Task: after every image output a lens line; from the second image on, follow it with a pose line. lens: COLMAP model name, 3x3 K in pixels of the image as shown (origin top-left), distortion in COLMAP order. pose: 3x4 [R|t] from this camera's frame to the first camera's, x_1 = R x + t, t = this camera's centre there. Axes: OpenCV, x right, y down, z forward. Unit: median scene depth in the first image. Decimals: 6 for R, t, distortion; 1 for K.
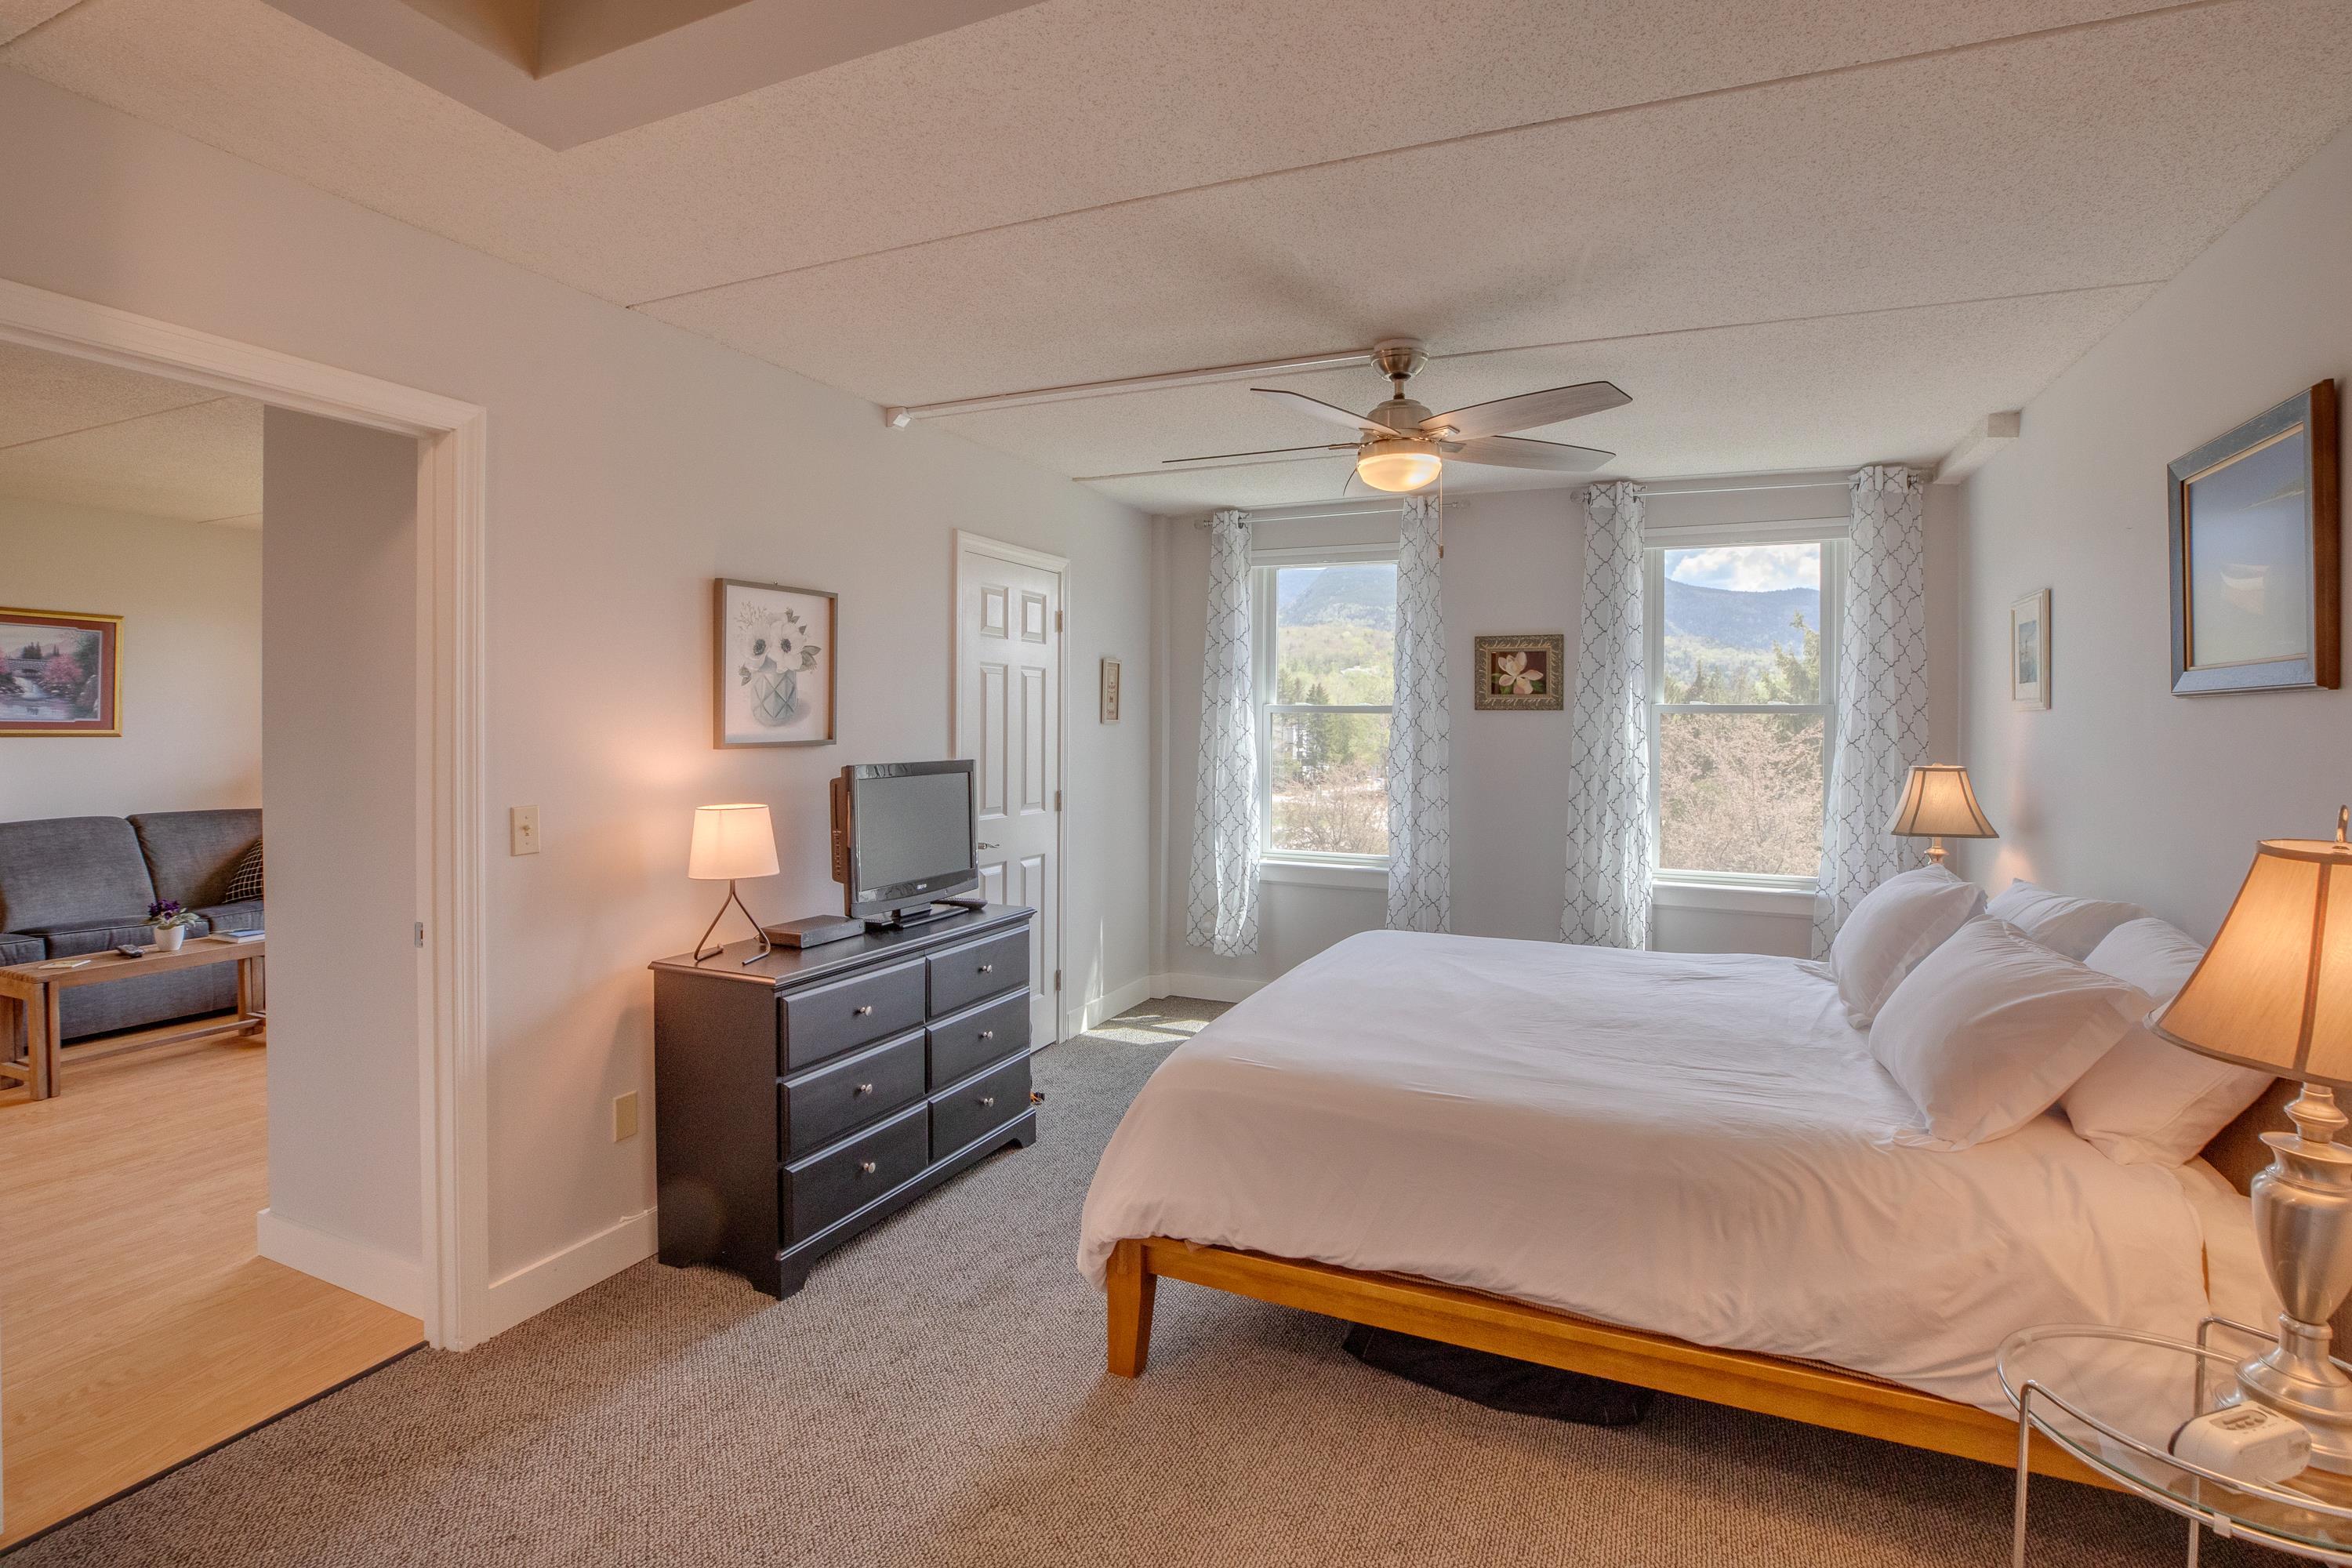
lens RADIAL K [[1145.0, 0, 1178.7], [0, 1145.0, 742.7], [0, 0, 1]] dist [-0.013244, 0.000510]
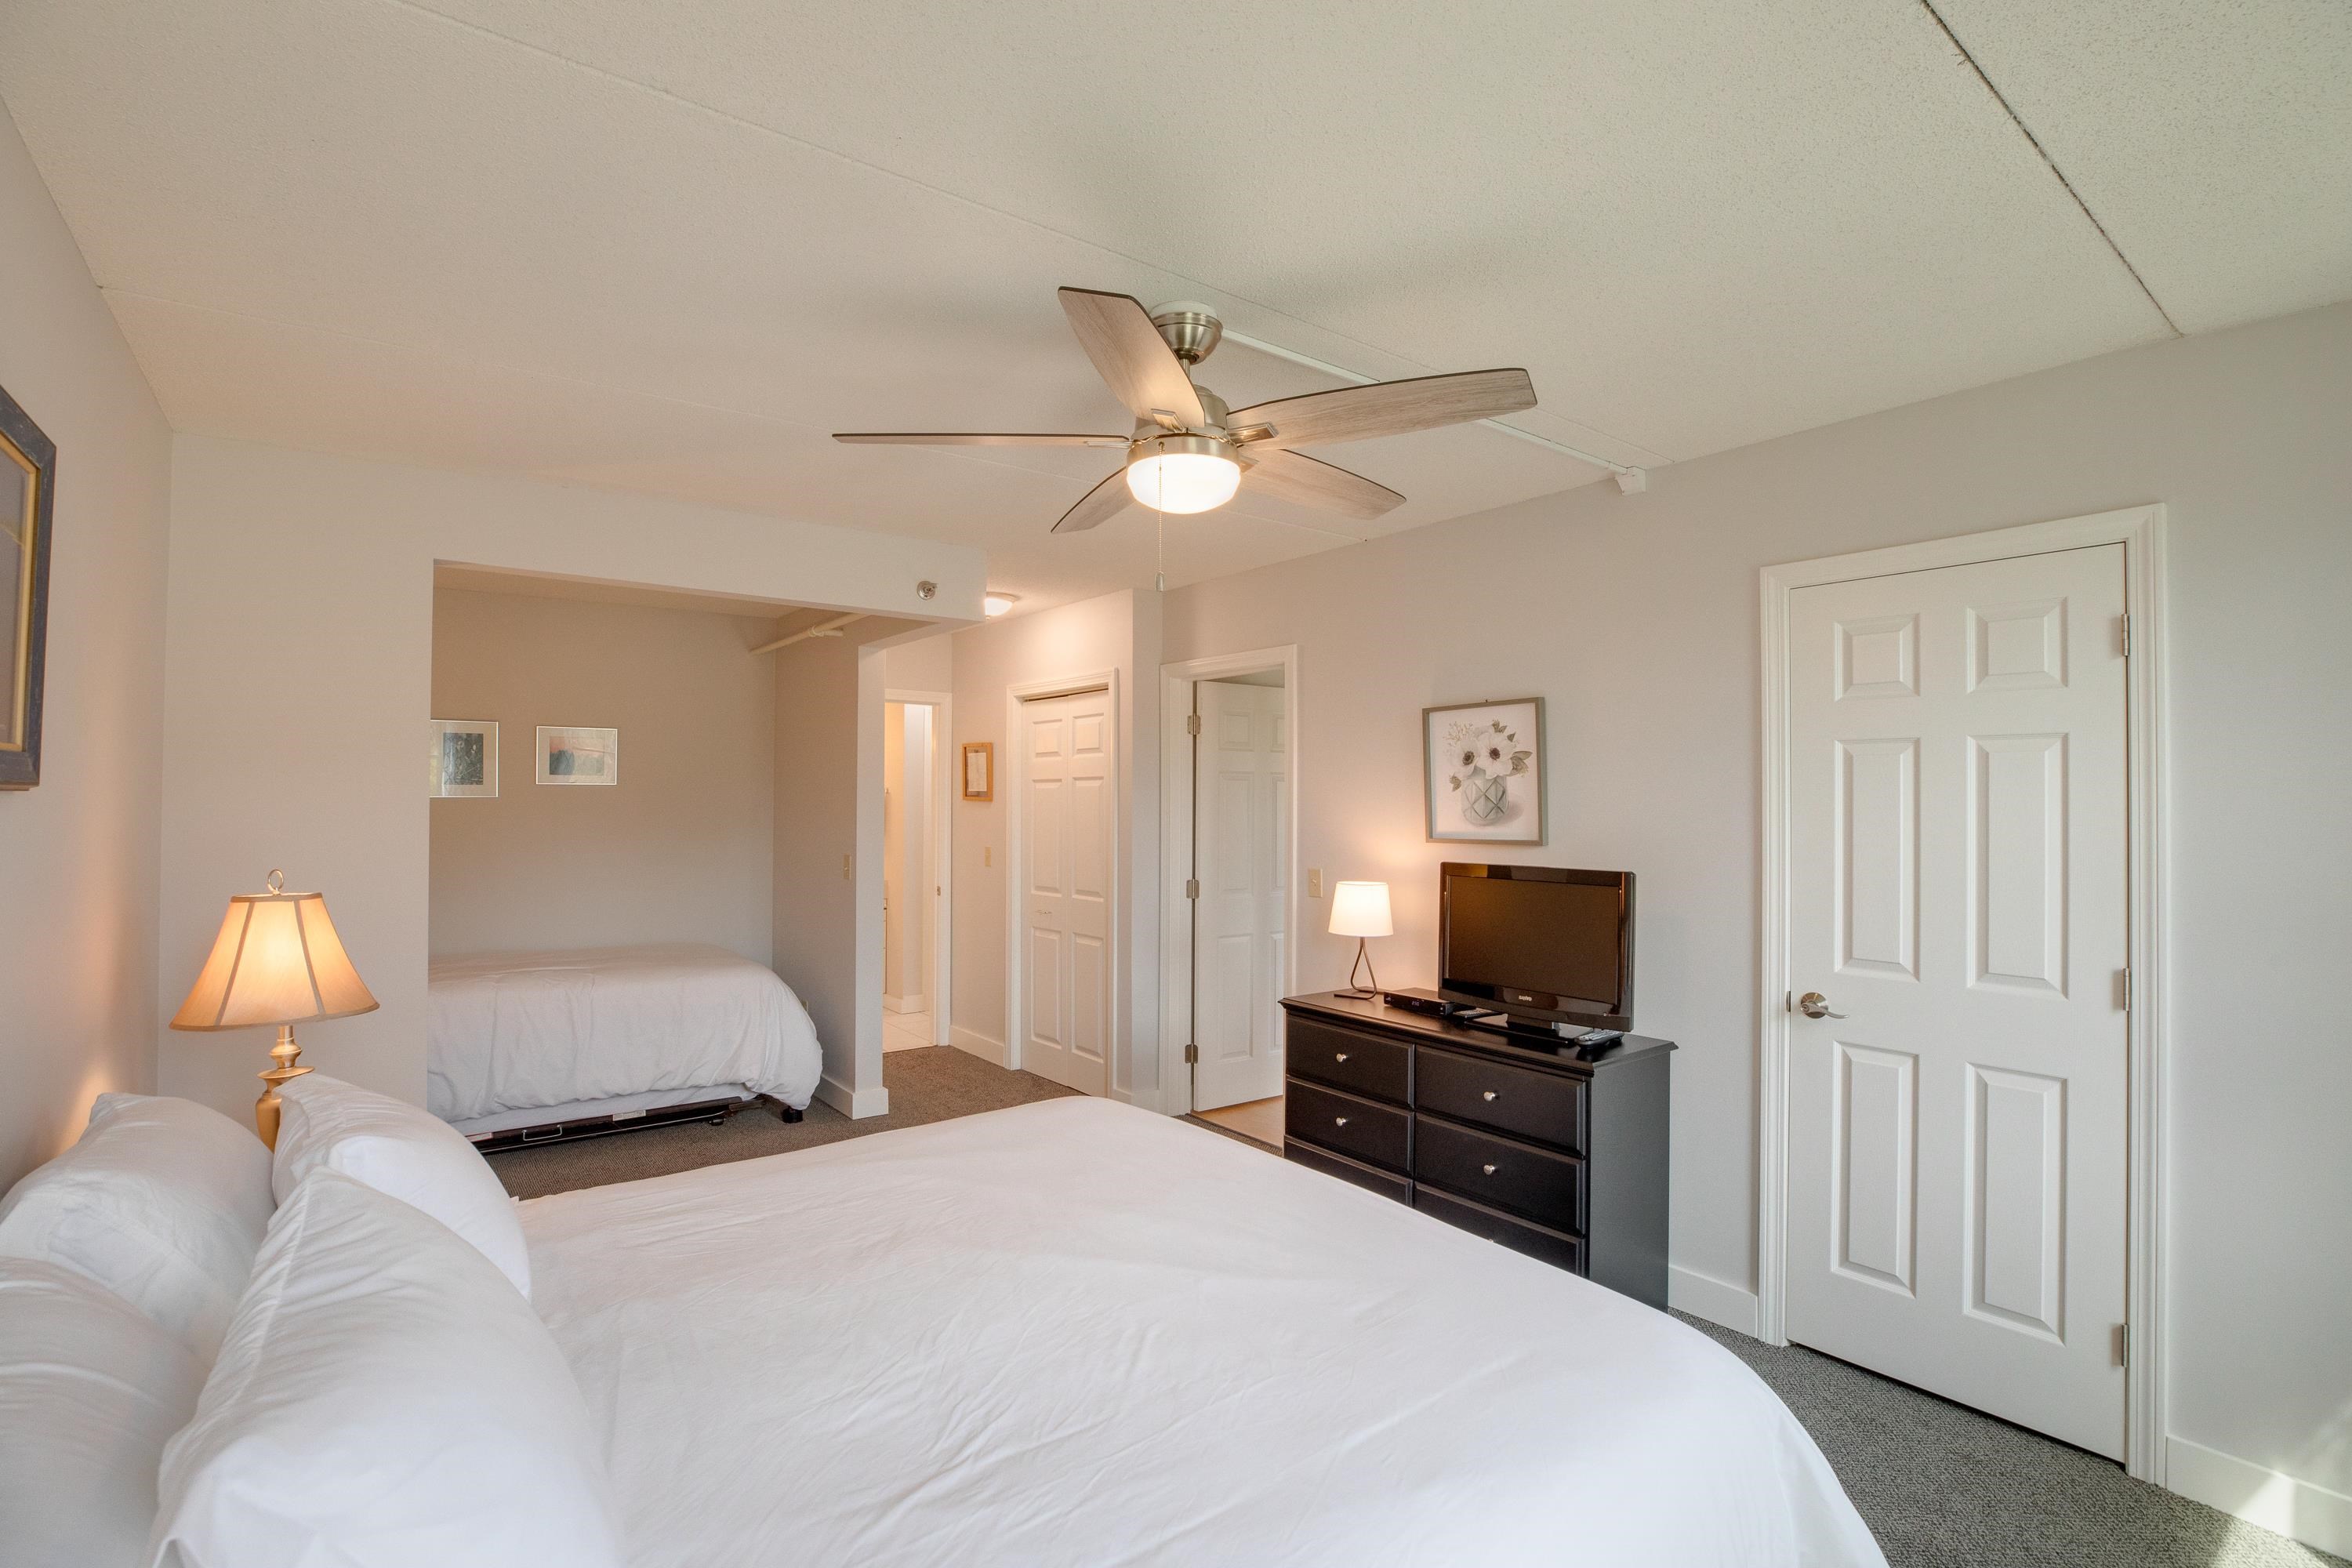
lens RADIAL K [[1068.1, 0, 1176.0], [0, 1068.1, 784.0], [0, 0, 1]] dist [-0.000635, 0.000080]
pose [[-0.470220, -0.031978, -0.881969, 0.724657], [-0.029500, 0.999354, -0.020507, -0.024759], [0.882056, 0.016375, -0.470860, 1.215136]]
